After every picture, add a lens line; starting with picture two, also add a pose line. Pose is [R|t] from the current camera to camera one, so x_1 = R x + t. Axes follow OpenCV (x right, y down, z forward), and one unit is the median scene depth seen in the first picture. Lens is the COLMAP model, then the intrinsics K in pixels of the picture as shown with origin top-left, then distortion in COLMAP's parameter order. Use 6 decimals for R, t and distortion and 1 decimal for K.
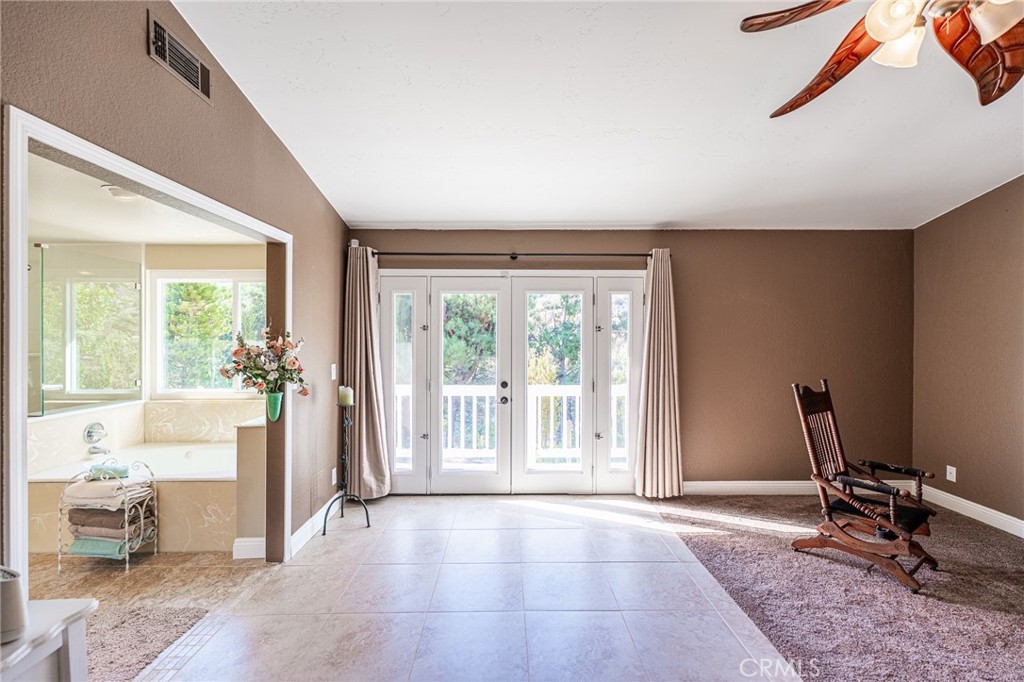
lens RADIAL K [[451.1, 0, 510.1], [0, 451.1, 340.4], [0, 0, 1]] dist [0.000467, -0.000489]
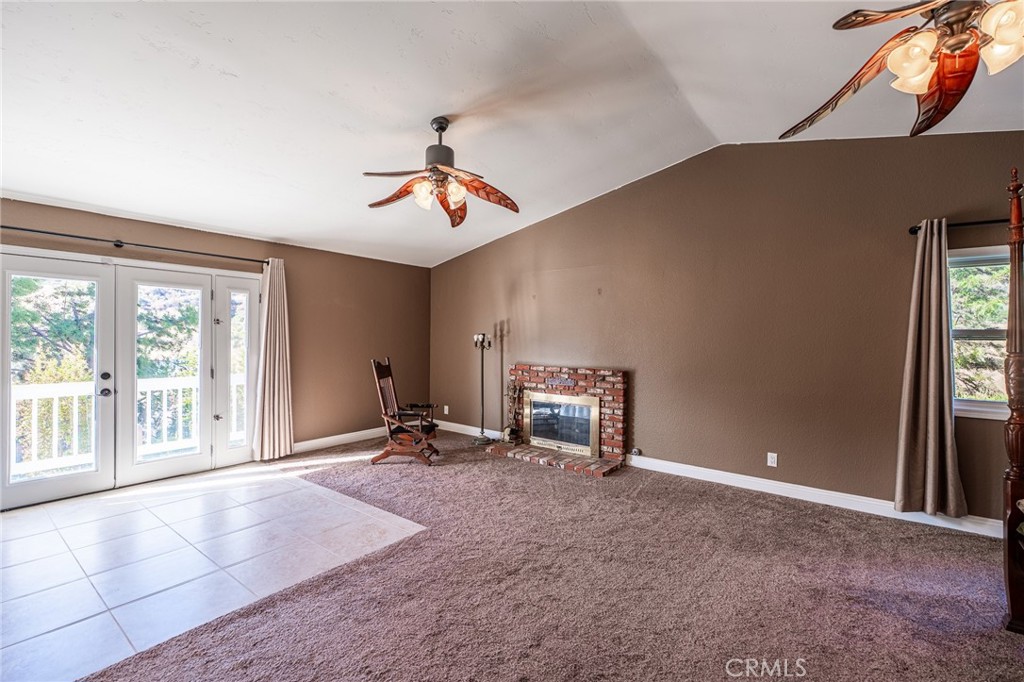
lens RADIAL K [[451.1, 0, 510.1], [0, 451.1, 340.4], [0, 0, 1]] dist [0.000467, -0.000489]
pose [[0.621875, 0.001398, 0.783115, -0.284307], [-0.003253, 0.999994, 0.000797, 0.022358], [-0.783110, -0.003043, 0.621876, -0.333153]]
